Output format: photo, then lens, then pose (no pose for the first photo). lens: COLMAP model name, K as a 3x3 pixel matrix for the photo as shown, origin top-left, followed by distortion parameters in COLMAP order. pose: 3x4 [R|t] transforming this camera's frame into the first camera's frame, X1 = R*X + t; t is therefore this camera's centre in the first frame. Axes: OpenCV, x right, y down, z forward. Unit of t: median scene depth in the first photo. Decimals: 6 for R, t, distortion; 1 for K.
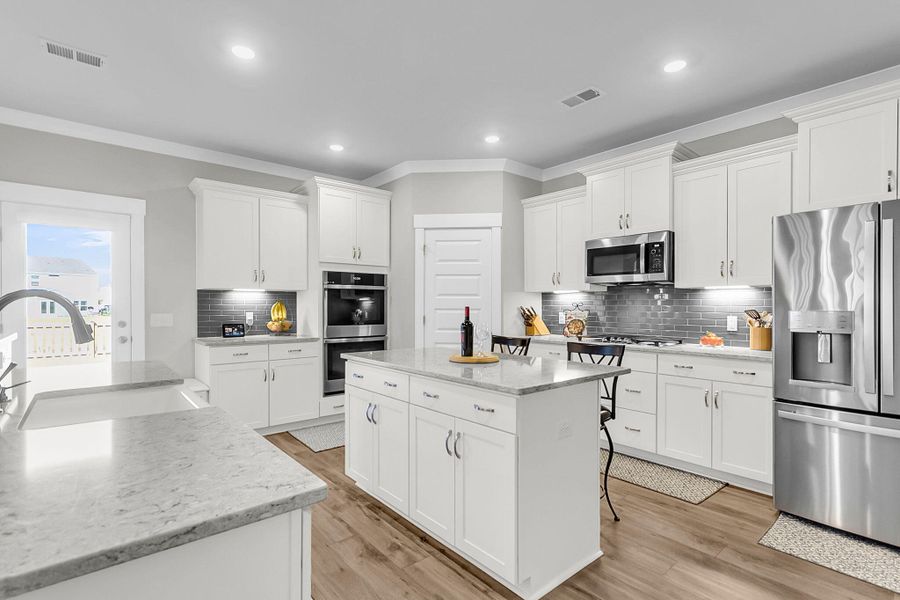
lens RADIAL K [[393.8, 0, 447.7], [0, 393.8, 305.0], [0, 0, 1]] dist [-0.001210, -0.000070]
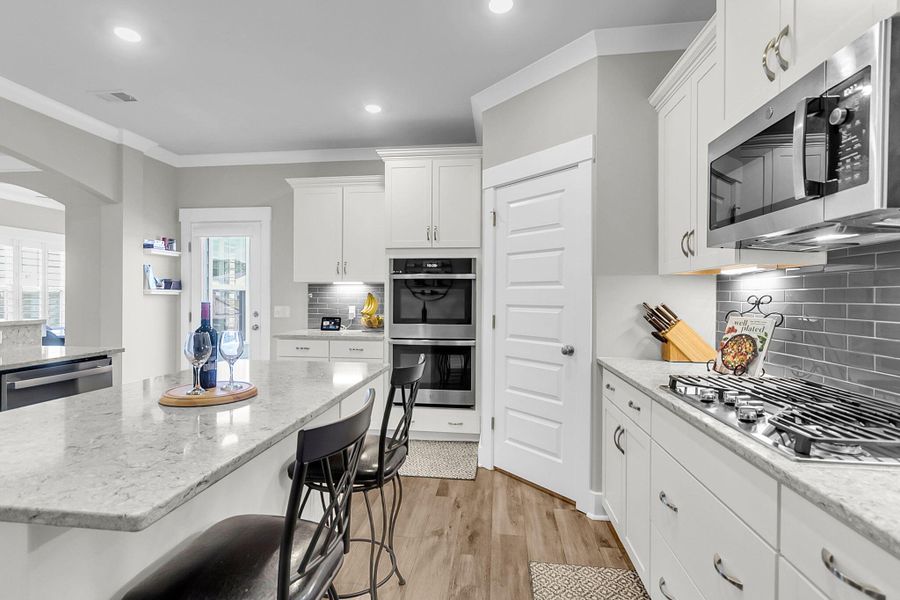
lens RADIAL K [[425.5, 0, 455.8], [0, 425.5, 296.0], [0, 0, 1]] dist [-0.000904, -0.000029]
pose [[0.702559, -0.000752, -0.711625, 0.428734], [-0.003657, 0.999982, -0.004667, -0.001963], [0.711616, 0.005881, 0.702544, 0.447058]]
